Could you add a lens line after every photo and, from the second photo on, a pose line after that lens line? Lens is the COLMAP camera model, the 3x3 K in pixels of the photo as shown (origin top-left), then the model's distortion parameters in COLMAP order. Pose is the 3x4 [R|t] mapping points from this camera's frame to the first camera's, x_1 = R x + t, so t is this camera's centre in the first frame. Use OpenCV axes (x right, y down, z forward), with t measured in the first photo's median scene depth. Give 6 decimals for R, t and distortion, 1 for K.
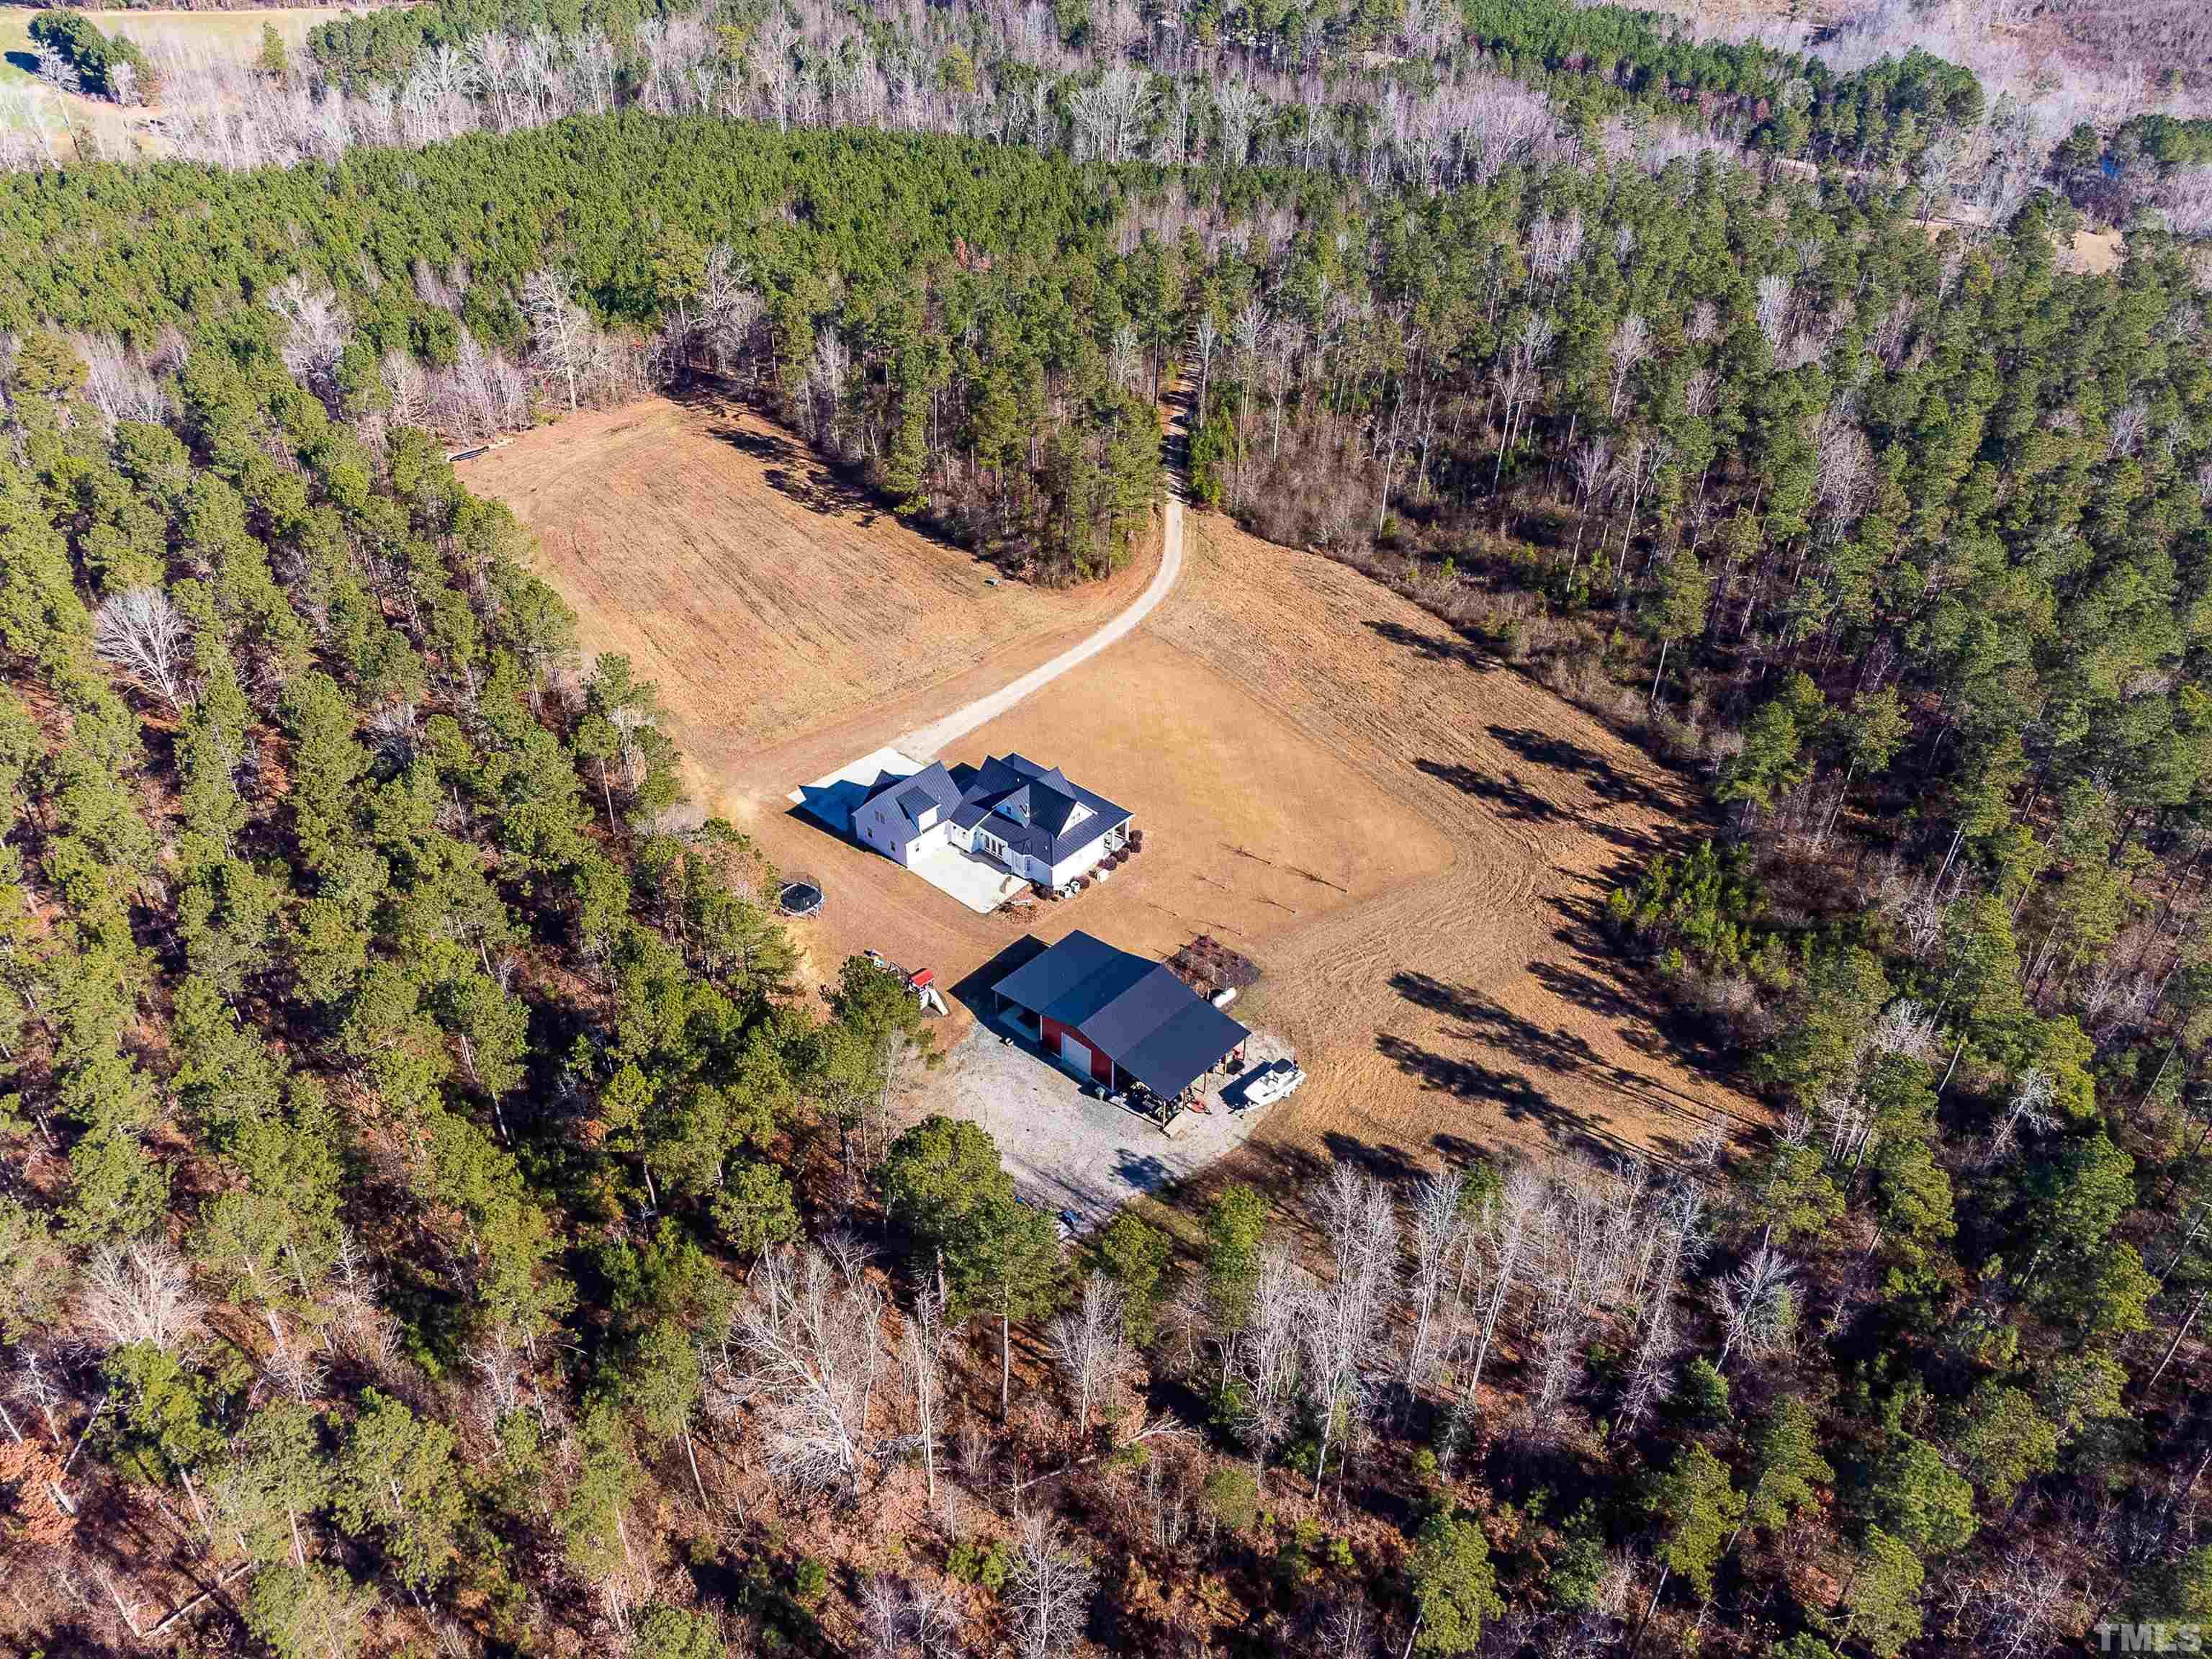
lens RADIAL K [[1666.8, 0, 1106.0], [0, 1666.8, 829.5], [0, 0, 1]] dist [0.030372, -0.002615]
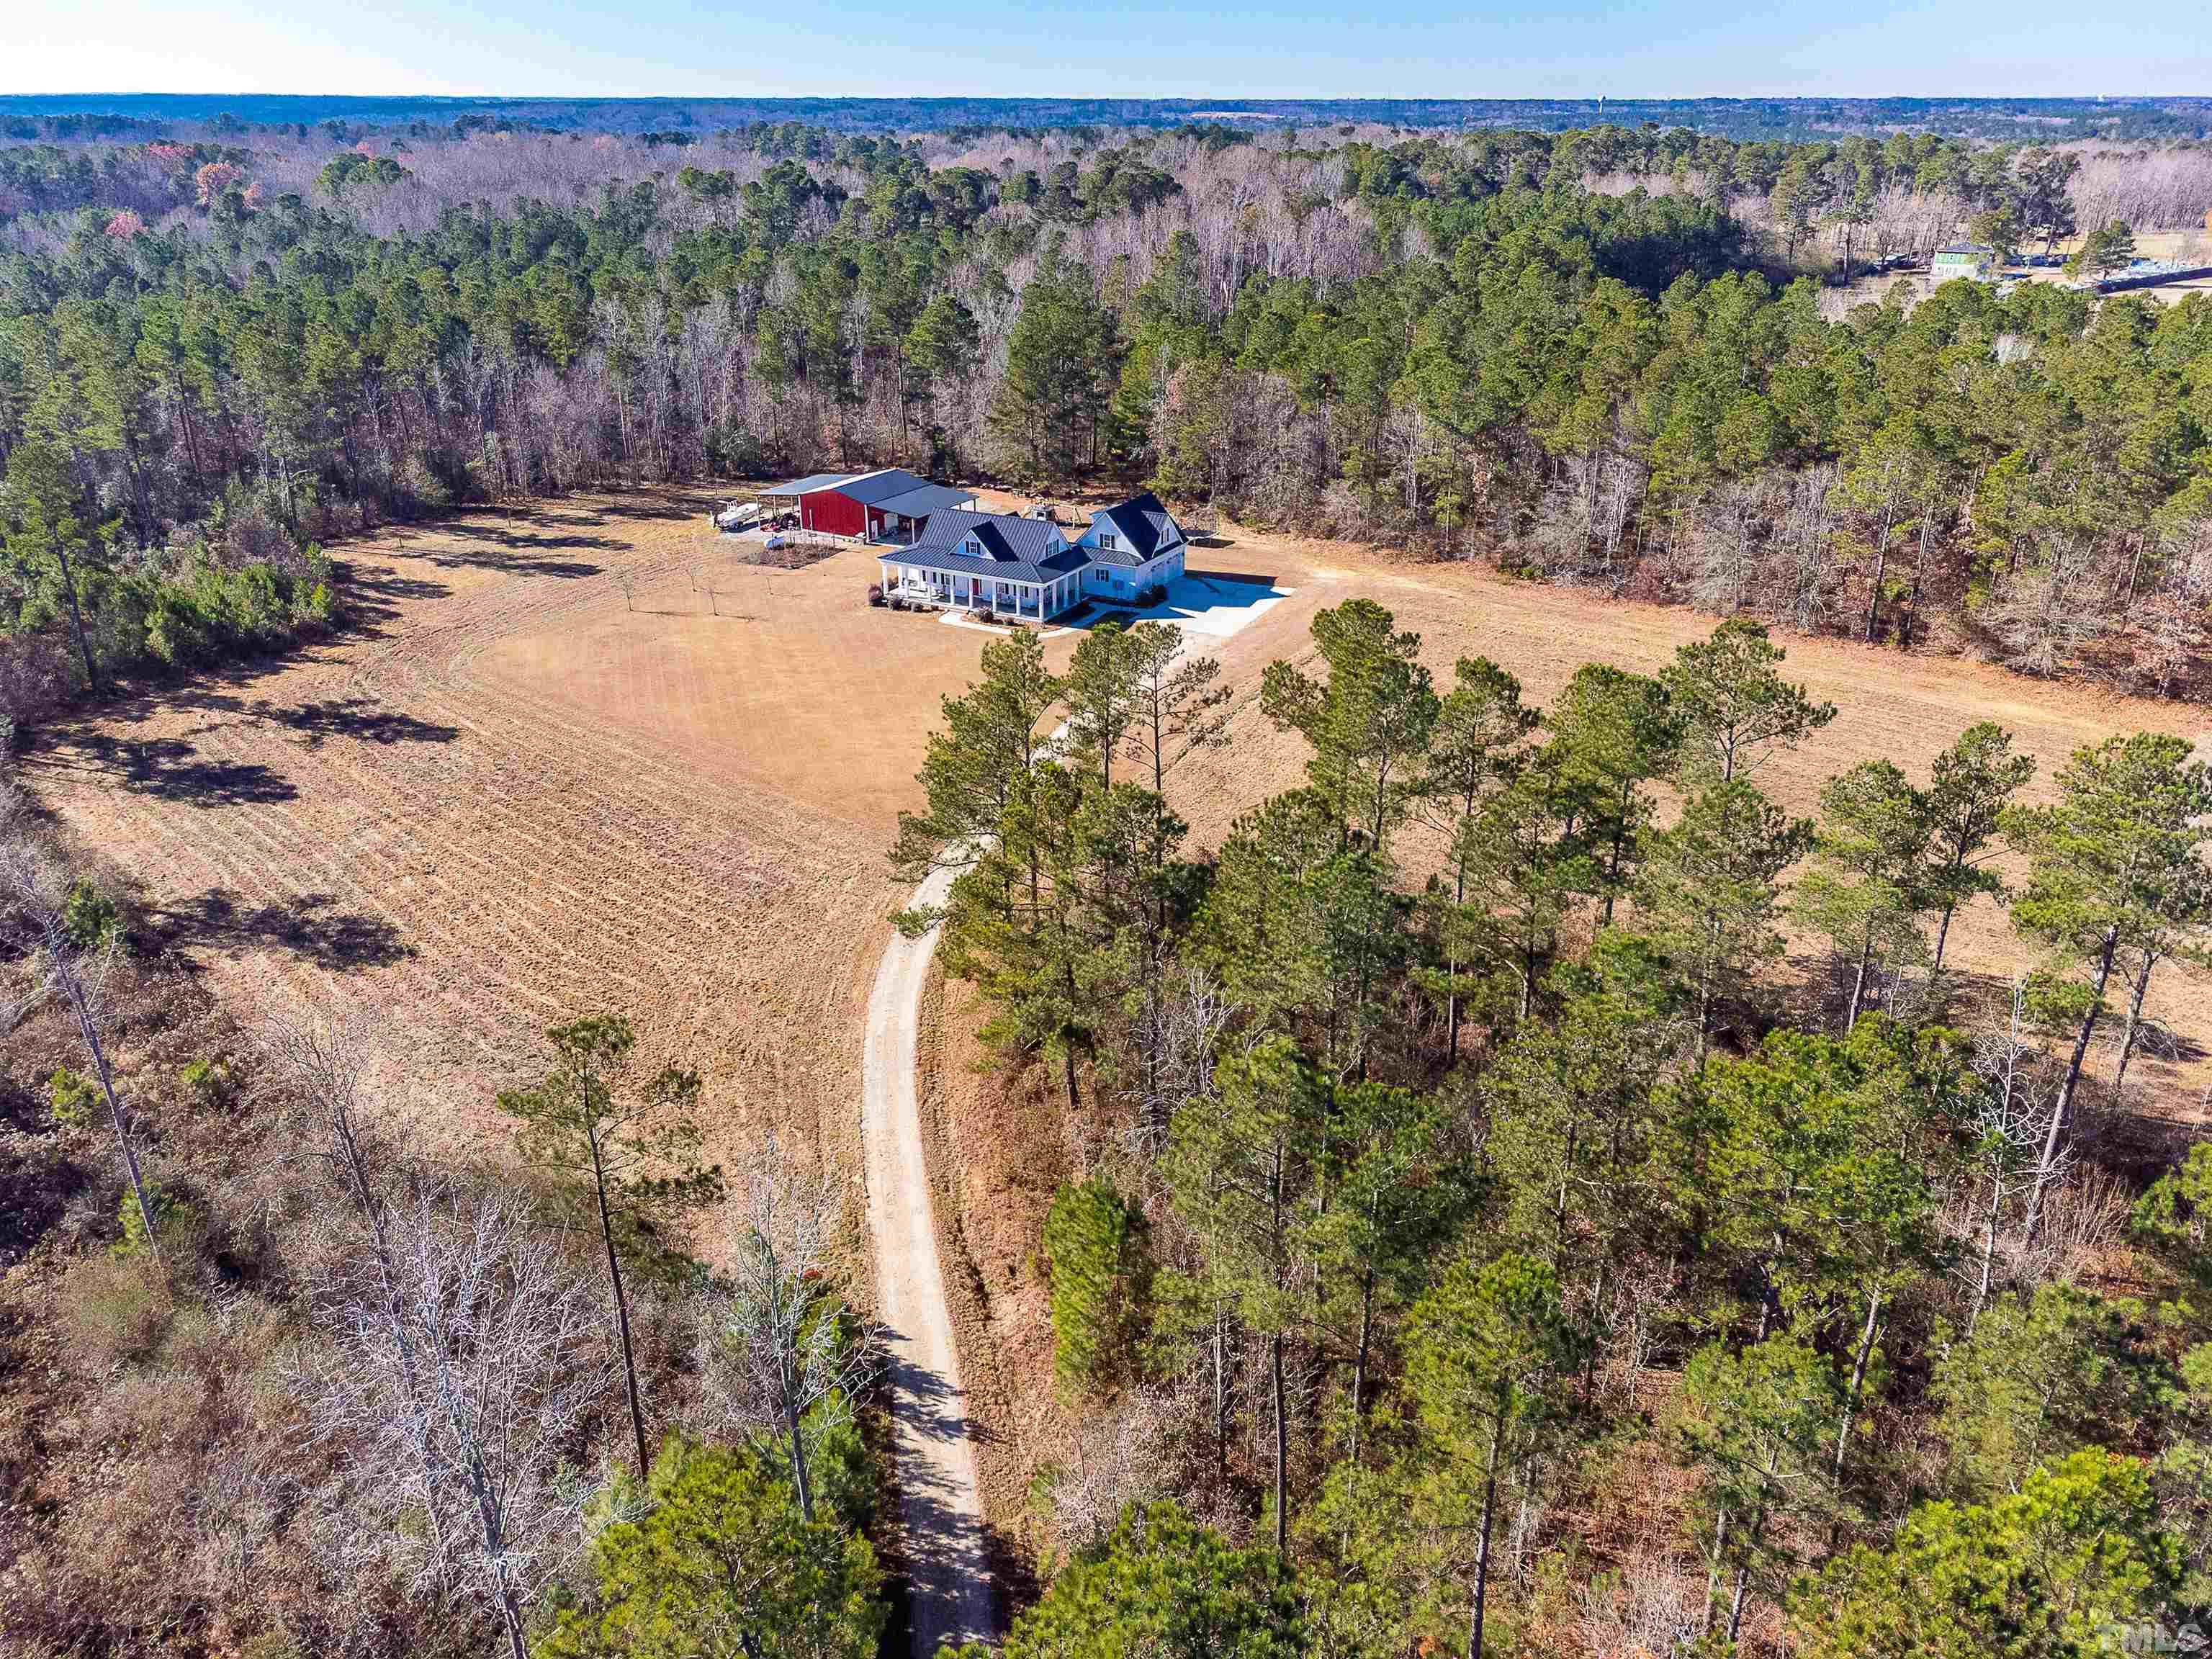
lens RADIAL K [[1639.3, 0, 1112.4], [0, 1639.3, 824.9], [0, 0, 1]] dist [0.034721, -0.004494]
pose [[-0.974693, 0.071999, -0.211637, 0.086196], [-0.145643, 0.513699, 0.845519, -0.661828], [0.169594, 0.854944, -0.490212, 1.526295]]
